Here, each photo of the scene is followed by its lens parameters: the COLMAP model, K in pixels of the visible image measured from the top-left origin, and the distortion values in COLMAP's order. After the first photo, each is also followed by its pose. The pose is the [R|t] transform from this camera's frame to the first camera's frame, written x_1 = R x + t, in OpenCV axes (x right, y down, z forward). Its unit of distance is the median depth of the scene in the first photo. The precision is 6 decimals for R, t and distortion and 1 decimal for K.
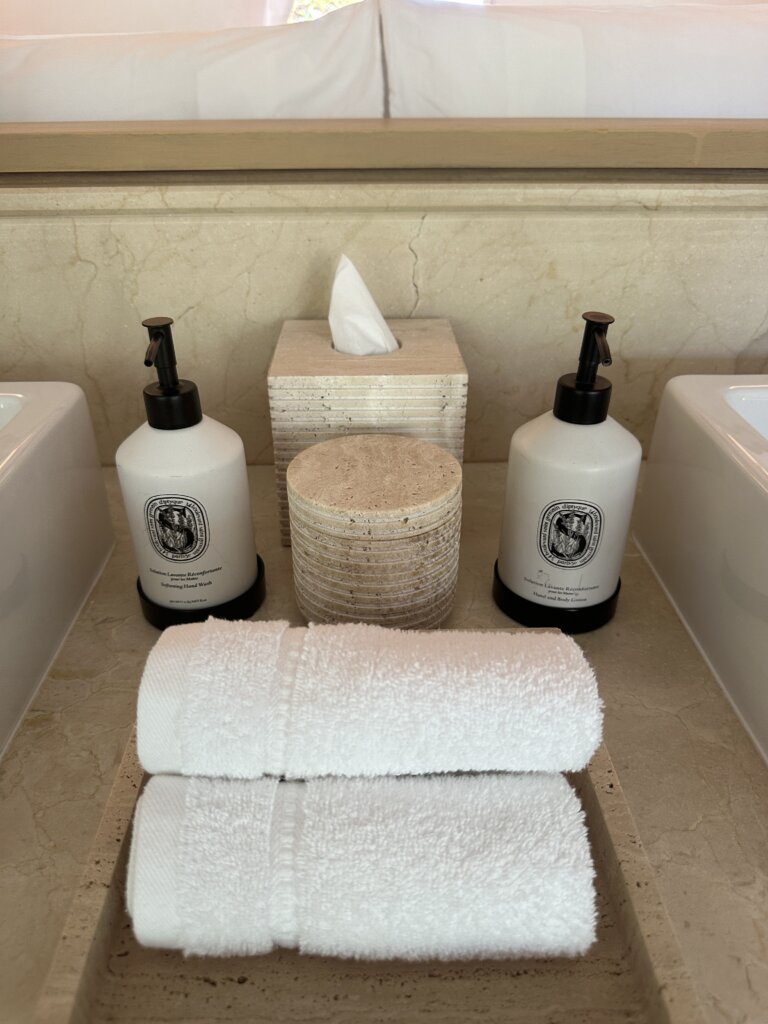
lens RADIAL K [[725.8, 0, 384.0], [0, 725.8, 512.0], [0, 0, 1]] dist [0.107967, -0.227615]
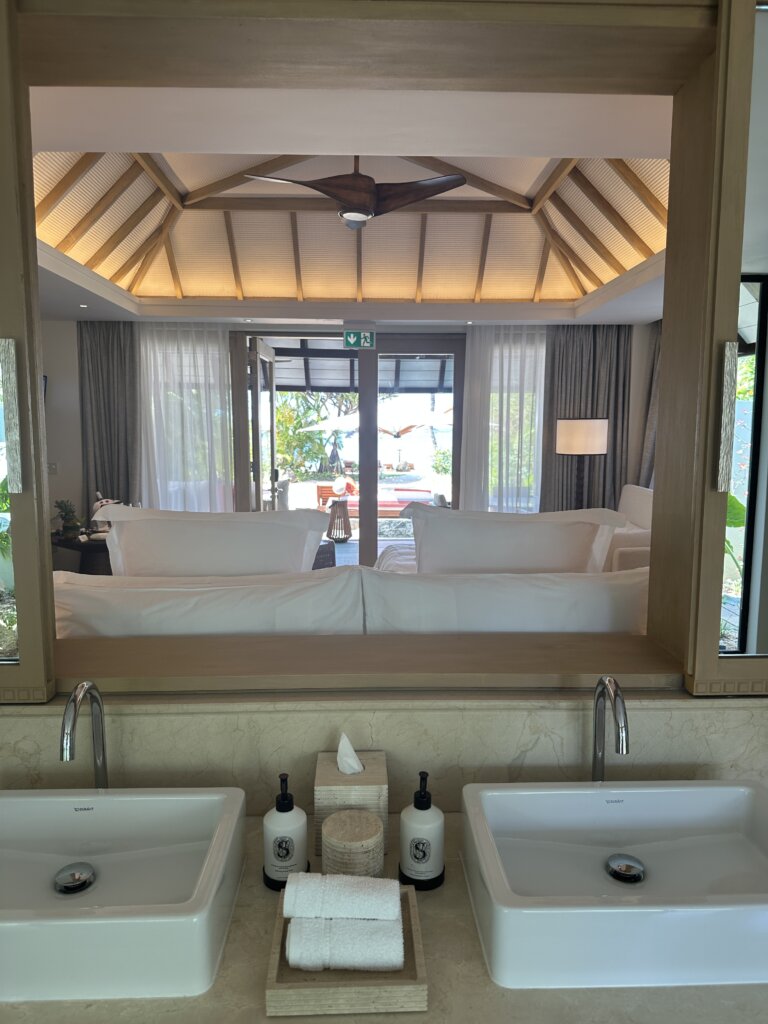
lens RADIAL K [[725.8, 0, 384.0], [0, 725.8, 512.0], [0, 0, 1]] dist [0.107967, -0.227615]
pose [[0.999967, -0.000594, 0.008086, 0.077139], [0.003628, 0.924708, -0.380659, -0.086716], [-0.007251, 0.380676, 0.924680, -1.880386]]
